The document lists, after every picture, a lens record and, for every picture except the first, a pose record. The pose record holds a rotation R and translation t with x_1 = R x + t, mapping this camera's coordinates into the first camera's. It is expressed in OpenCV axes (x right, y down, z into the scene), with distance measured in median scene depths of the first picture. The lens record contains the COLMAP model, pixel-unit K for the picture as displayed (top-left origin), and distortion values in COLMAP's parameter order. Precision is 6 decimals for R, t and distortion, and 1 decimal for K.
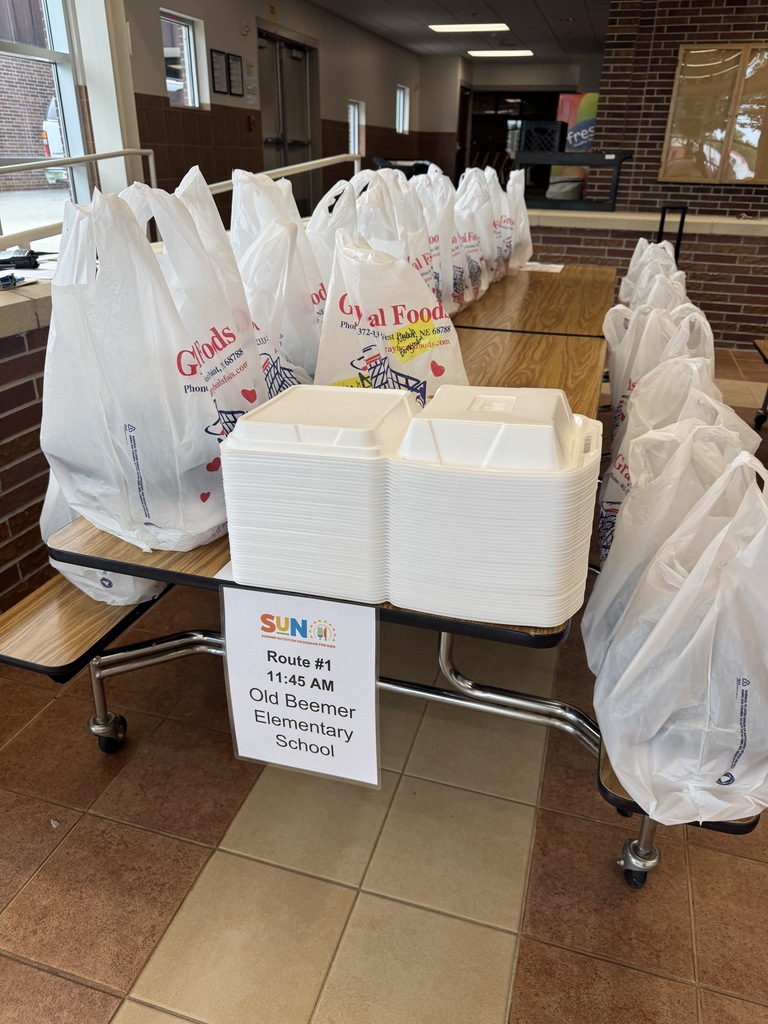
lens RADIAL K [[722.6, 0, 384.0], [0, 722.6, 512.0], [0, 0, 1]] dist [0.000988, -0.001450]
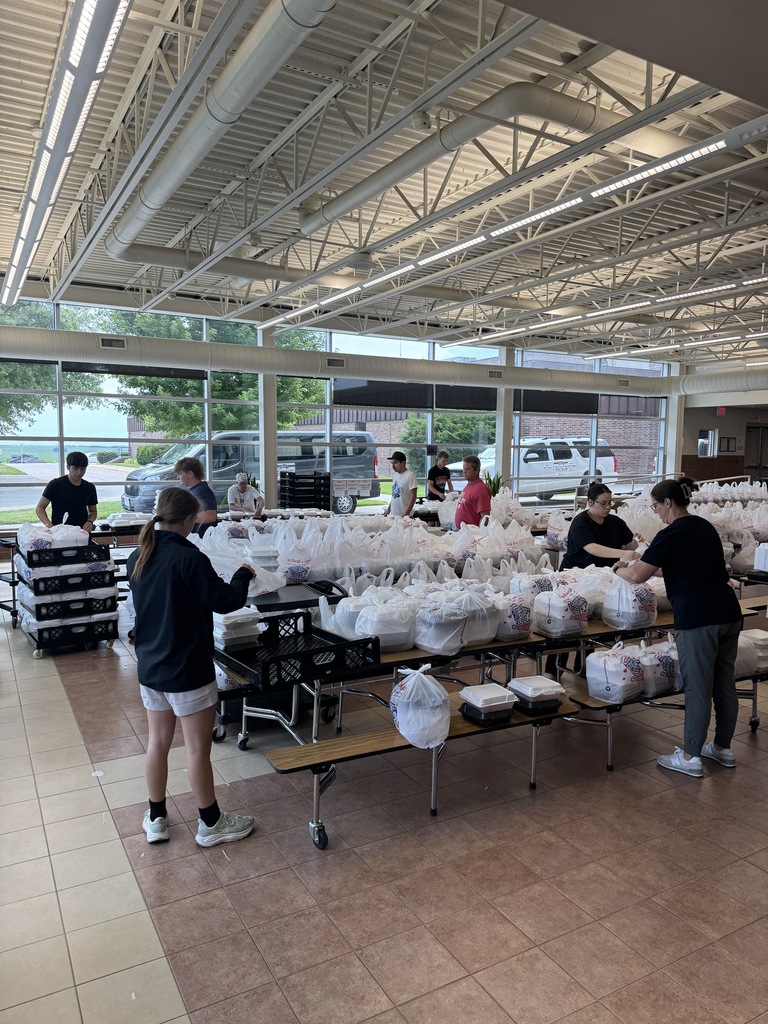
lens RADIAL K [[722.6, 0, 384.0], [0, 722.6, 512.0], [0, 0, 1]] dist [0.000988, -0.001450]
pose [[0.725377, 0.051053, -0.686456, 0.682220], [-0.302918, 0.919169, -0.251732, 0.634599], [0.618117, 0.390540, 0.682209, -1.423734]]
